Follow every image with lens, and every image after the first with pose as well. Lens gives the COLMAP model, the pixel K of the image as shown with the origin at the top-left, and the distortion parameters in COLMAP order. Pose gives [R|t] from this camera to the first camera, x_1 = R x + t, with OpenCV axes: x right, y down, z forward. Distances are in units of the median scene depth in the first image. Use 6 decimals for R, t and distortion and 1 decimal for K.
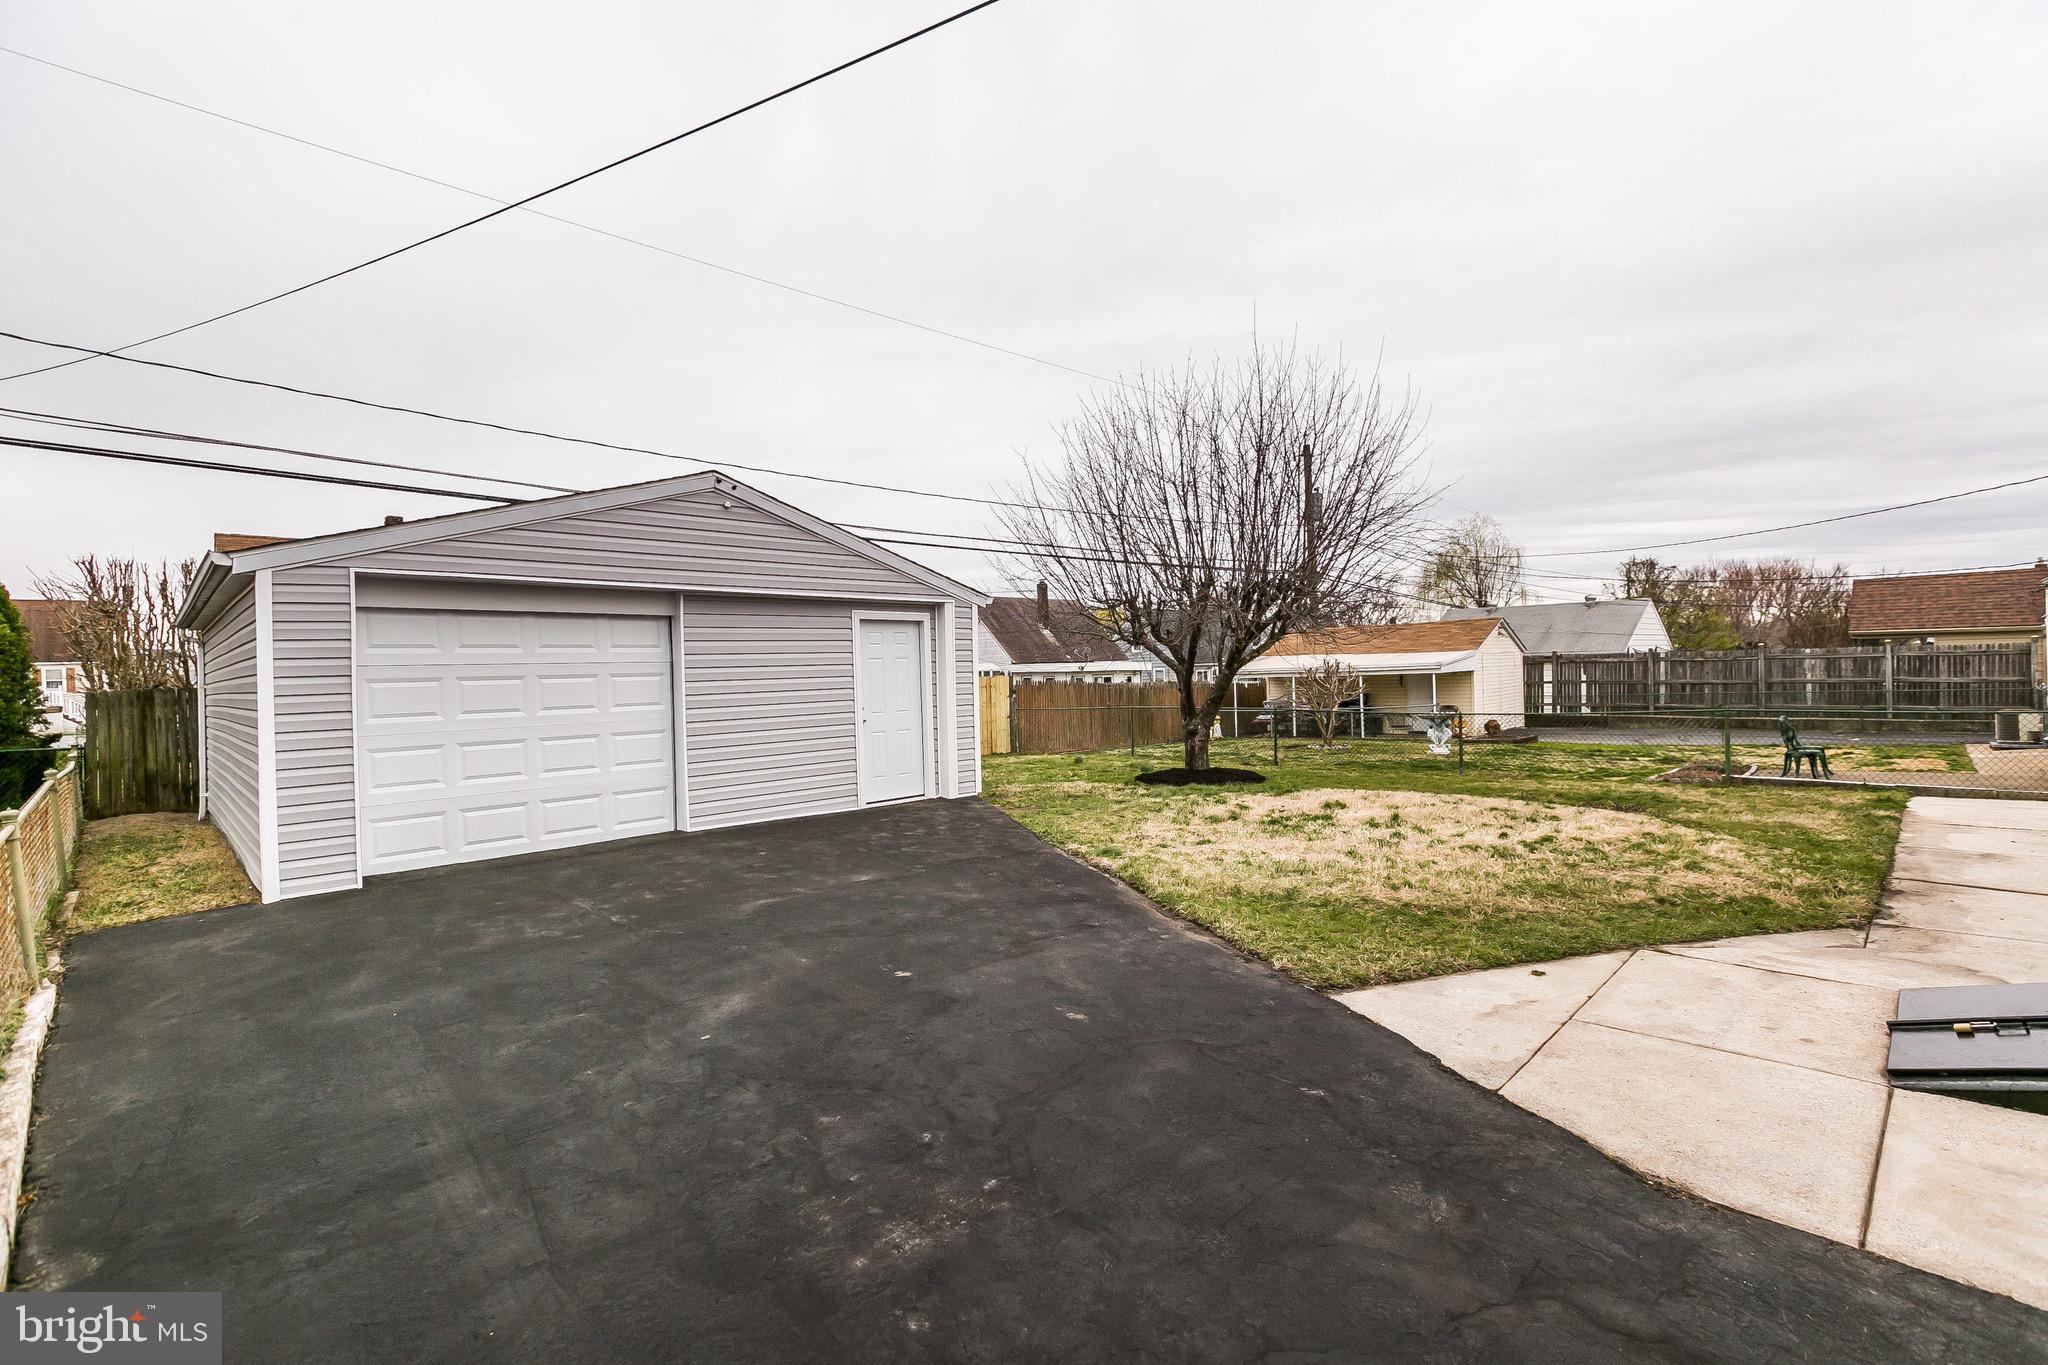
lens RADIAL K [[914.0, 0, 1022.1], [0, 914.0, 672.5], [0, 0, 1]] dist [0.001802, -0.000214]
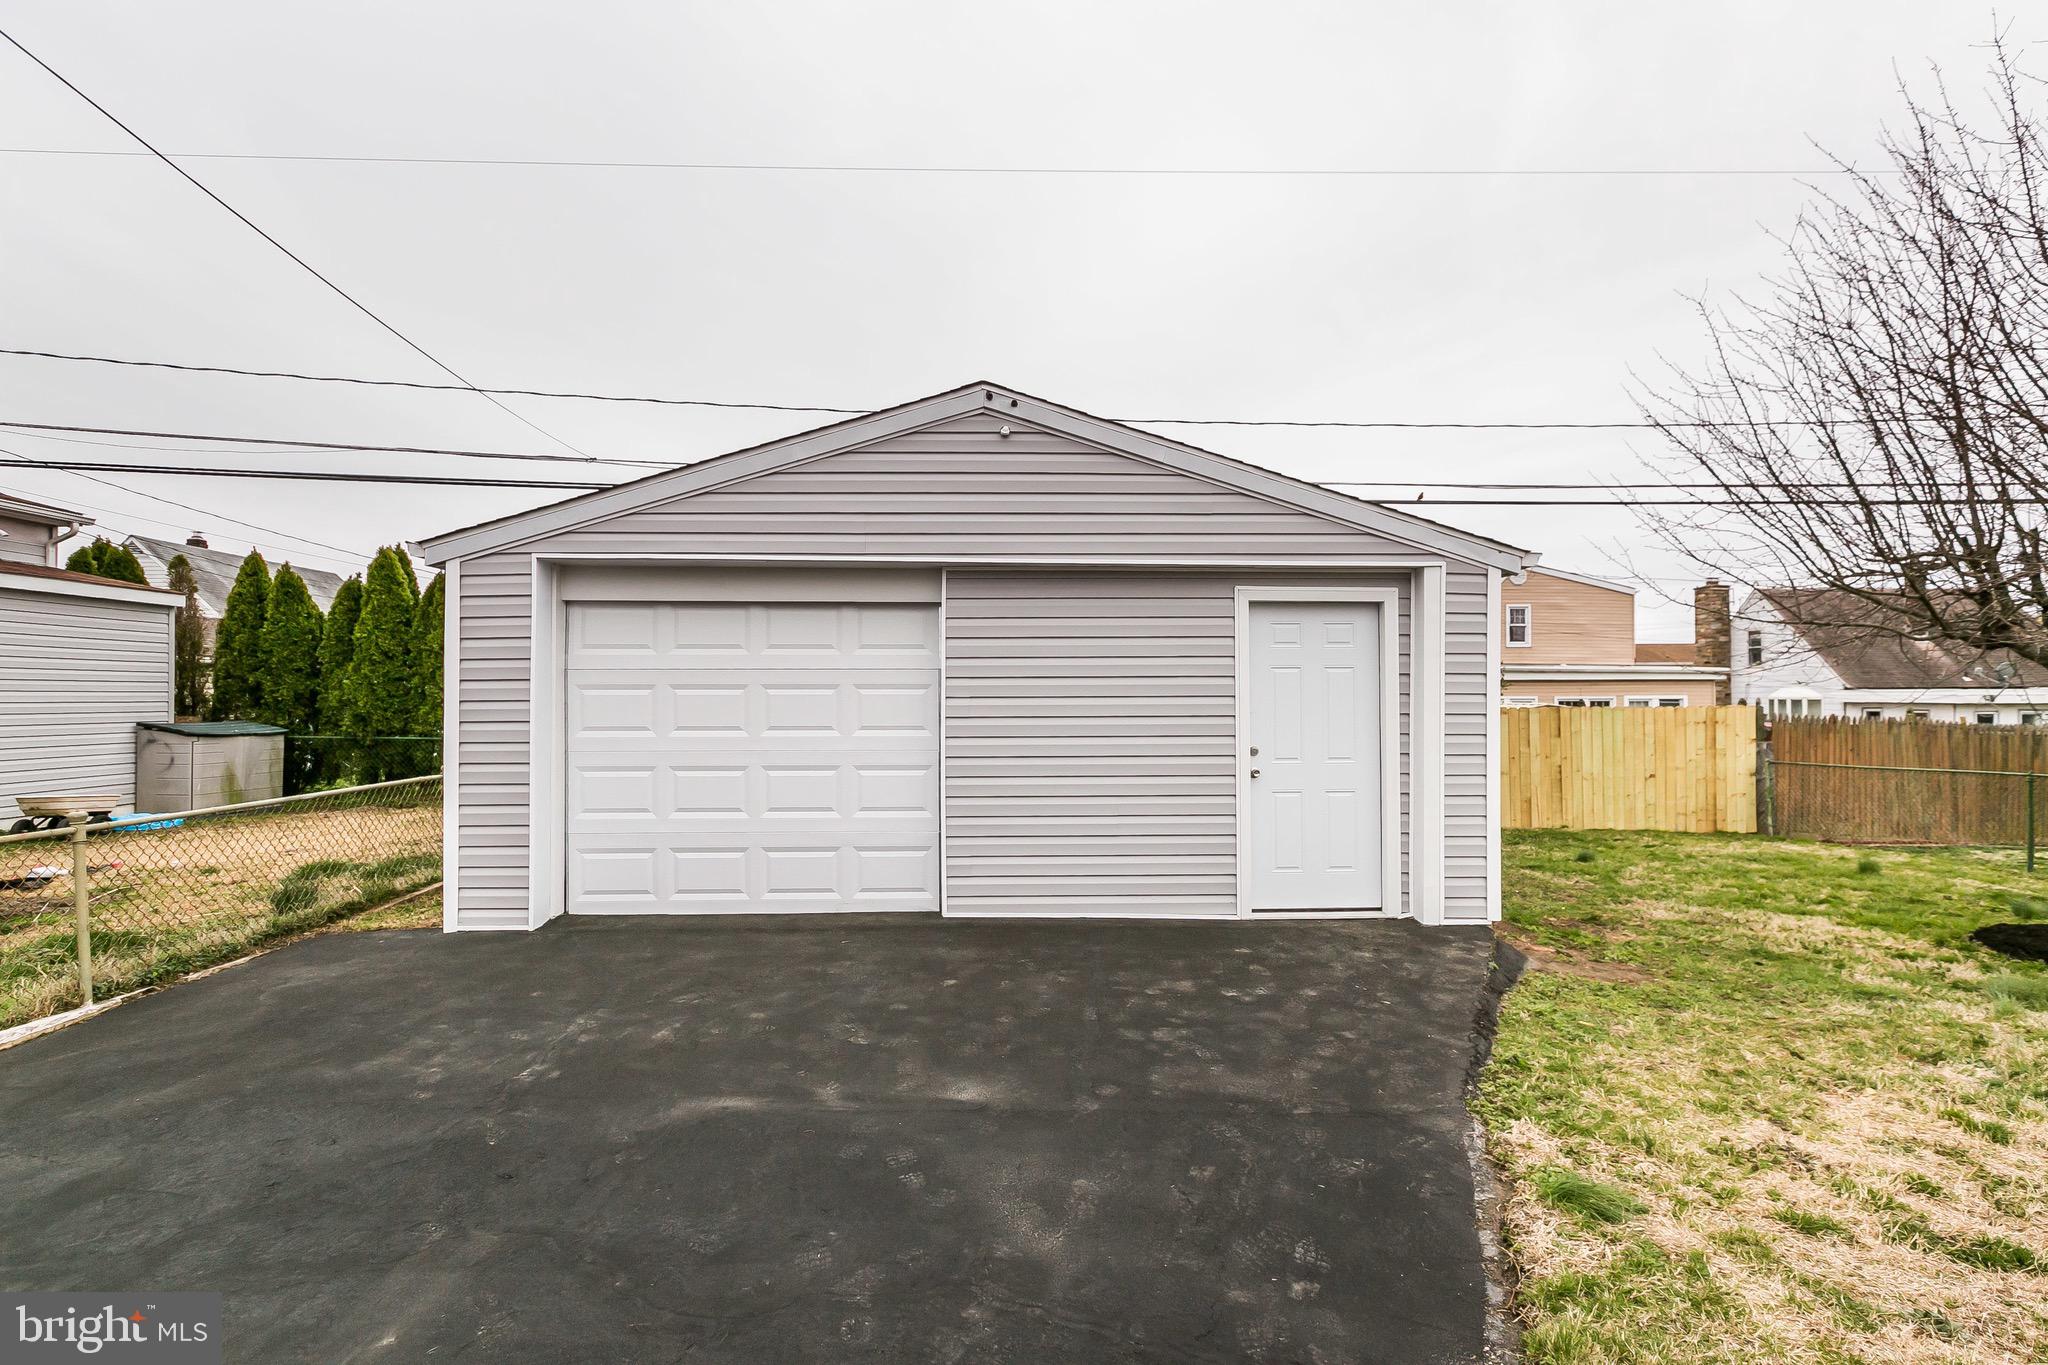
lens RADIAL K [[921.4, 0, 1107.2], [0, 921.4, 689.8], [0, 0, 1]] dist [0.004785, -0.001519]
pose [[0.734159, 0.015990, -0.678789, 0.165015], [-0.020217, 0.999794, 0.001685, 0.000566], [0.678676, 0.012486, 0.734331, 0.498615]]
